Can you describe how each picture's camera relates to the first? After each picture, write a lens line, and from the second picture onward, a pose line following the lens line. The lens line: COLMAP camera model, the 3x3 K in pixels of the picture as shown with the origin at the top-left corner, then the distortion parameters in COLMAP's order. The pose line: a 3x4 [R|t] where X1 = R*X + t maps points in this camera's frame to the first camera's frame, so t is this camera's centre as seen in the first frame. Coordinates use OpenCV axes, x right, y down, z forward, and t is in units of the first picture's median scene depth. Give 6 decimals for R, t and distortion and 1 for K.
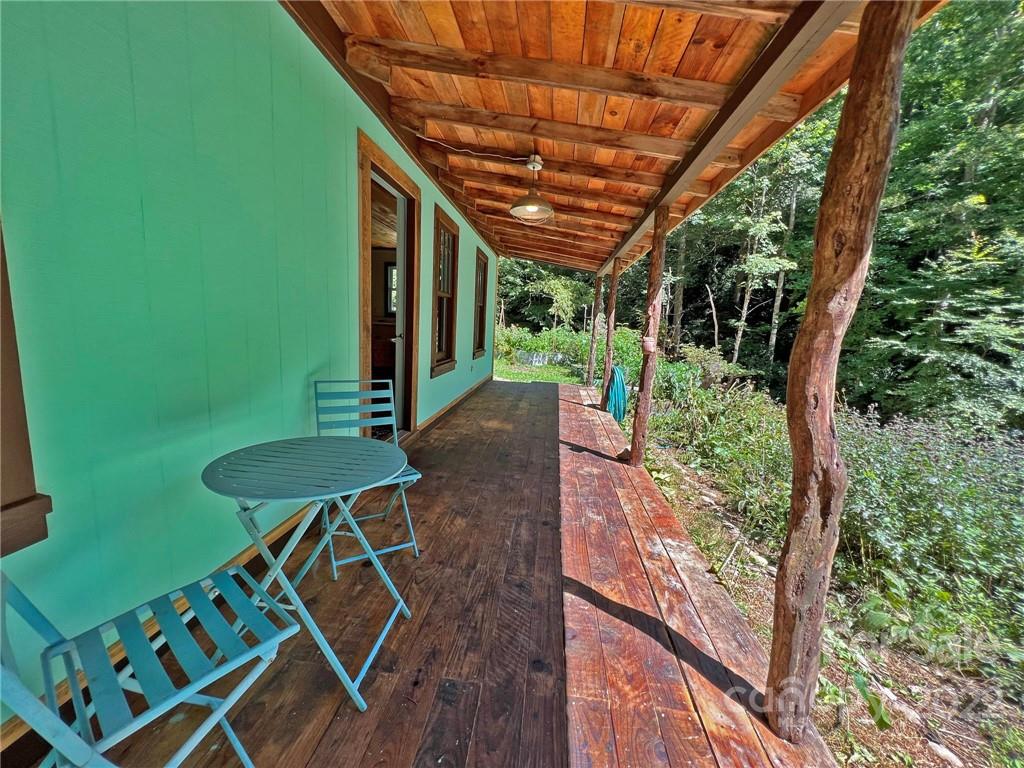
lens RADIAL K [[411.6, 0, 512.0], [0, 411.6, 384.0], [0, 0, 1]] dist [0.000640, -0.000082]
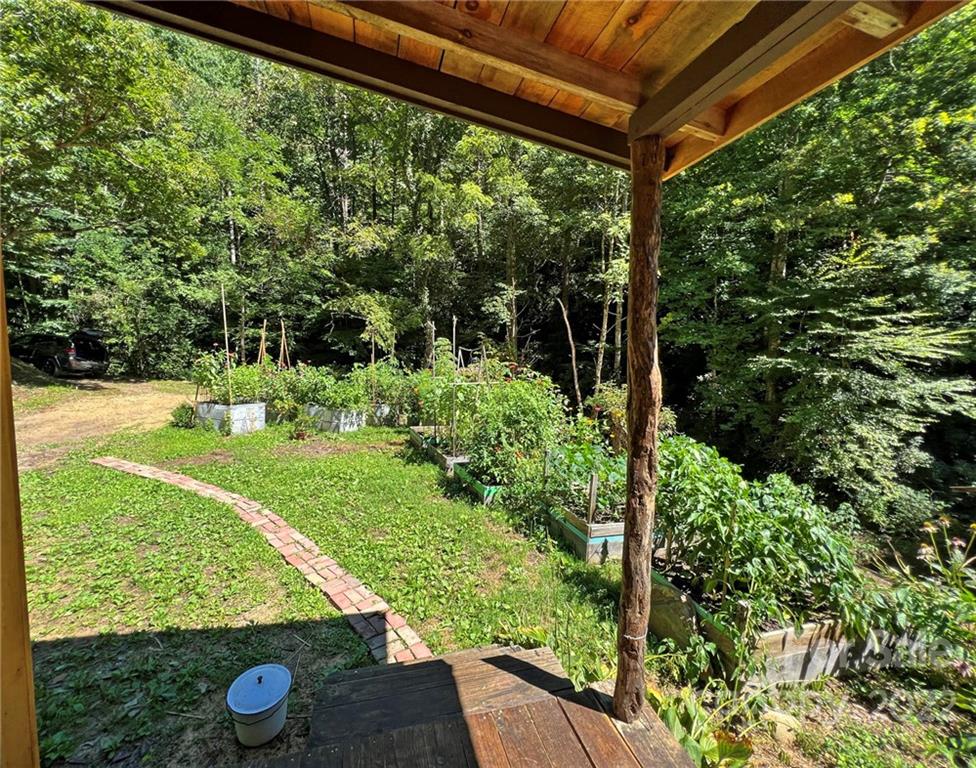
lens RADIAL K [[411.8, 0, 461.6], [0, 411.8, 383.3], [0, 0, 1]] dist [0.000153, -0.000083]
pose [[0.944964, -0.066654, 0.320314, 0.032076], [0.086230, 0.995151, -0.047308, -0.073837], [-0.315607, 0.072325, 0.946129, 0.421218]]
